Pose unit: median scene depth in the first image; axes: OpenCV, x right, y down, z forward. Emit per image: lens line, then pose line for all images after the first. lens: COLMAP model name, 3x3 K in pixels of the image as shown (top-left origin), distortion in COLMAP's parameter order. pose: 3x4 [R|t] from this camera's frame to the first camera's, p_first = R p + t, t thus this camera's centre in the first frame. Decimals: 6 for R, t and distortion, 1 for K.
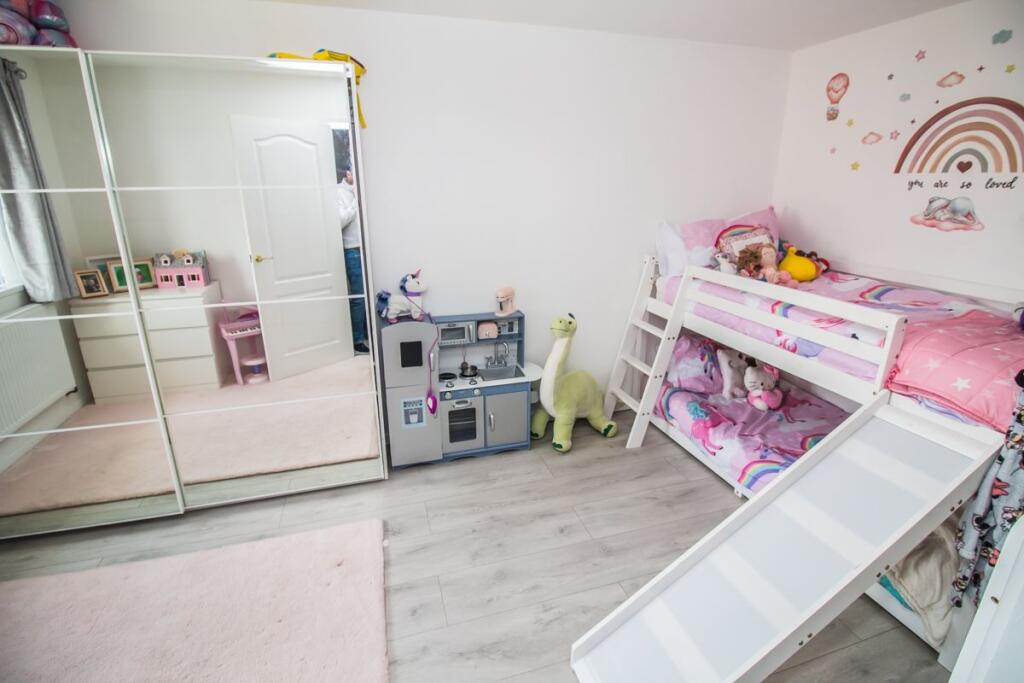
lens RADIAL K [[469.8, 0, 509.6], [0, 469.8, 327.3], [0, 0, 1]] dist [0.002617, -0.013821]
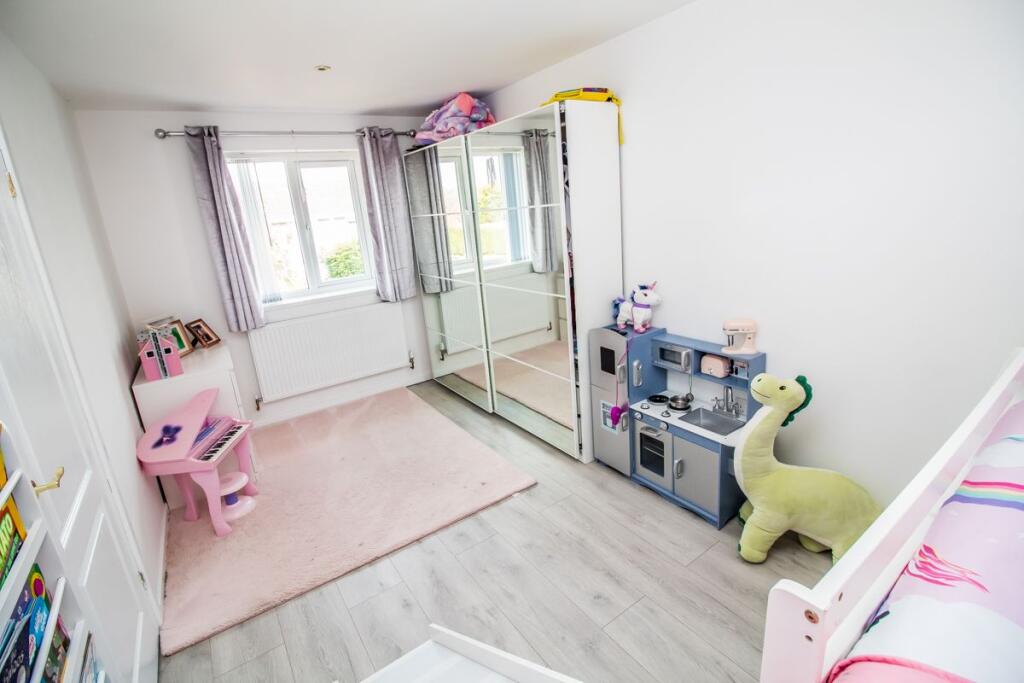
lens RADIAL K [[469.8, 0, 509.6], [0, 469.8, 327.3], [0, 0, 1]] dist [0.002617, -0.013821]
pose [[0.302448, 0.213914, -0.928852, 0.650254], [-0.182084, 0.969512, 0.163989, -0.140599], [0.935612, 0.119531, 0.332178, 0.424085]]
